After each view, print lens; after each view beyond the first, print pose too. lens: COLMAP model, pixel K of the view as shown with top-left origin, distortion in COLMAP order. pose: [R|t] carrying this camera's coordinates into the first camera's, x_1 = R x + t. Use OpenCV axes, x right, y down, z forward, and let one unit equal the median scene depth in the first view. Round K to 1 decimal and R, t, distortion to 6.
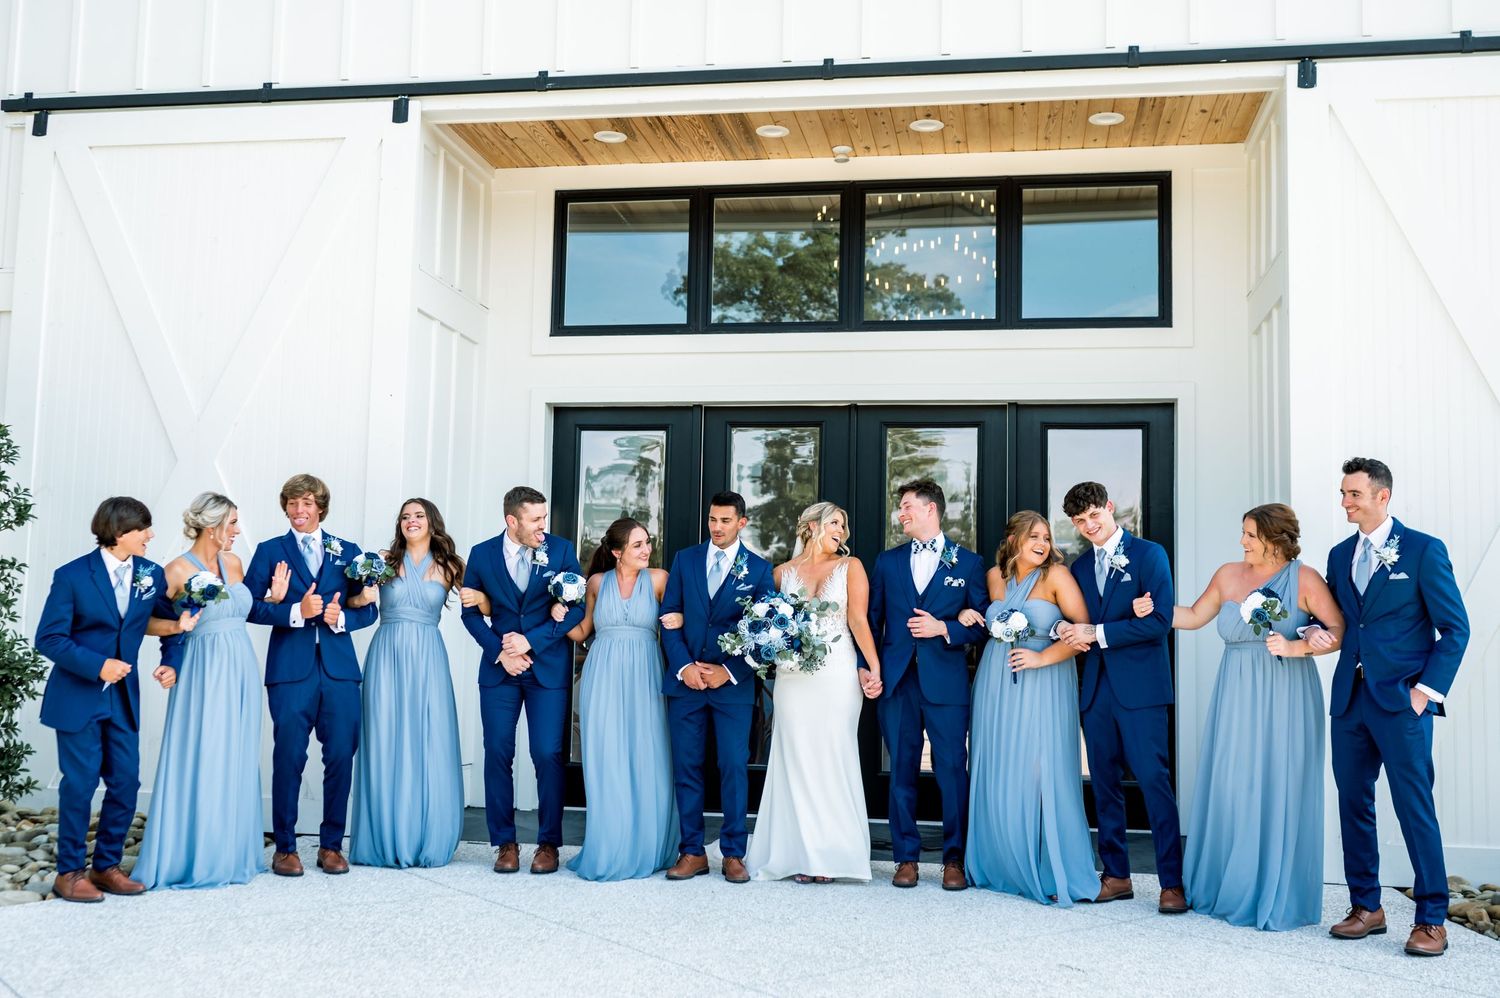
lens RADIAL K [[1483.7, 0, 772.0], [0, 1483.7, 495.7], [0, 0, 1]] dist [0.010276, 0.000000]
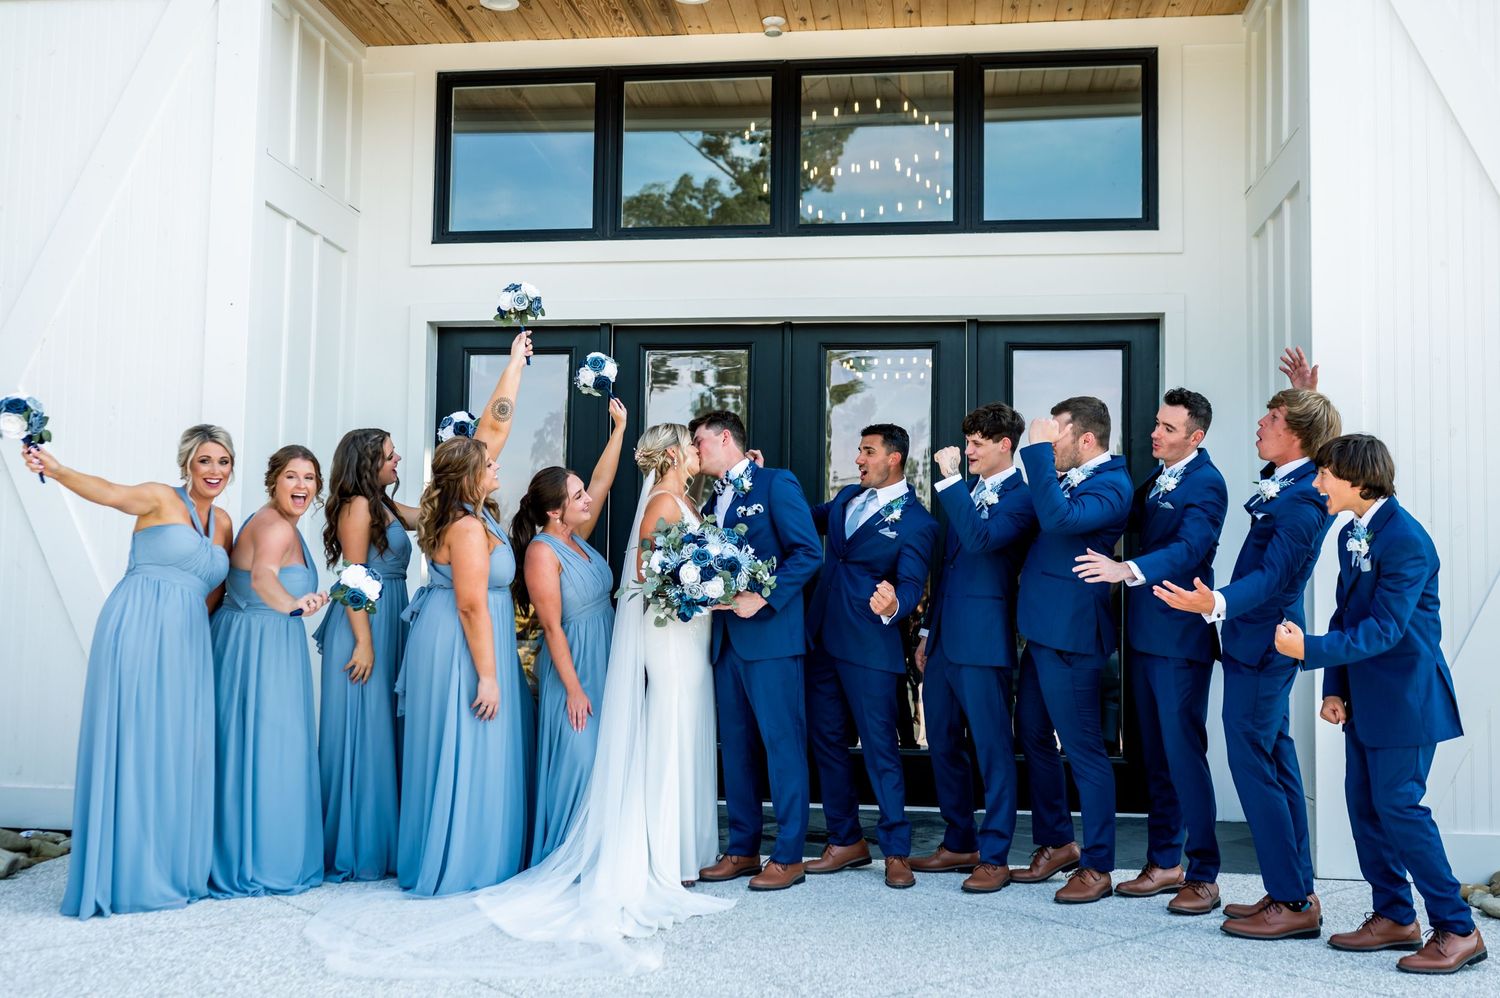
lens RADIAL K [[1483.7, 0, 754.3], [0, 1483.7, 495.0], [0, 0, 1]] dist [0.010276, 0.000000]
pose [[0.999343, -0.003464, 0.036078, 0.004384], [0.002623, 0.999725, 0.023318, 0.018492], [-0.036149, -0.023208, 0.999077, 0.143197]]
